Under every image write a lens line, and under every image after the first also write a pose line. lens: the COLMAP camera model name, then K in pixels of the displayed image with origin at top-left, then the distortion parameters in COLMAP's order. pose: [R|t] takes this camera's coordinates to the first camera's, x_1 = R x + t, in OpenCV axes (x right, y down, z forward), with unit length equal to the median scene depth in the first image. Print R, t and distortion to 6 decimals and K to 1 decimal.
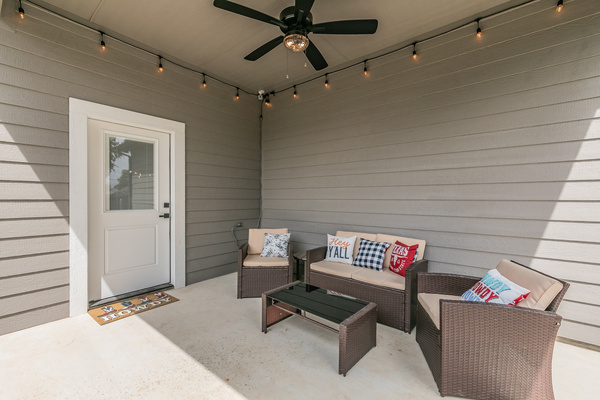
lens RADIAL K [[265.7, 0, 303.9], [0, 265.7, 199.6], [0, 0, 1]] dist [-0.001842, -0.000987]
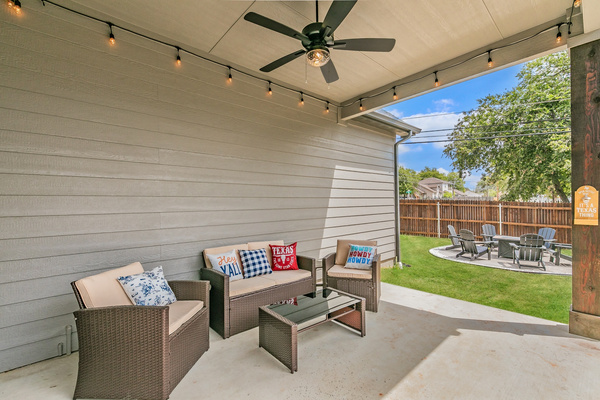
lens RADIAL K [[265.7, 0, 303.6], [0, 265.7, 201.9], [0, 0, 1]] dist [-0.001842, -0.000987]
pose [[0.140897, -0.006440, 0.990003, -1.246355], [0.011221, 0.999925, 0.004908, -0.059160], [-0.989961, 0.010417, 0.140959, 1.084000]]
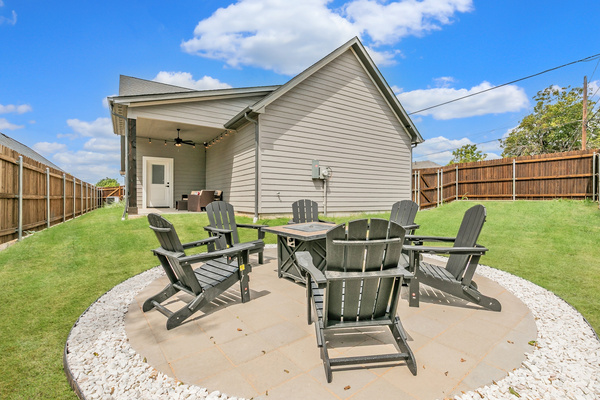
lens RADIAL K [[273.2, 0, 298.8], [0, 273.2, 199.3], [0, 0, 1]] dist [-0.003774, 0.001616]
pose [[0.957359, -0.003360, -0.288880, 2.025543], [-0.000794, 0.999898, -0.014263, 0.268553], [0.288899, 0.013884, 0.957259, -1.792469]]
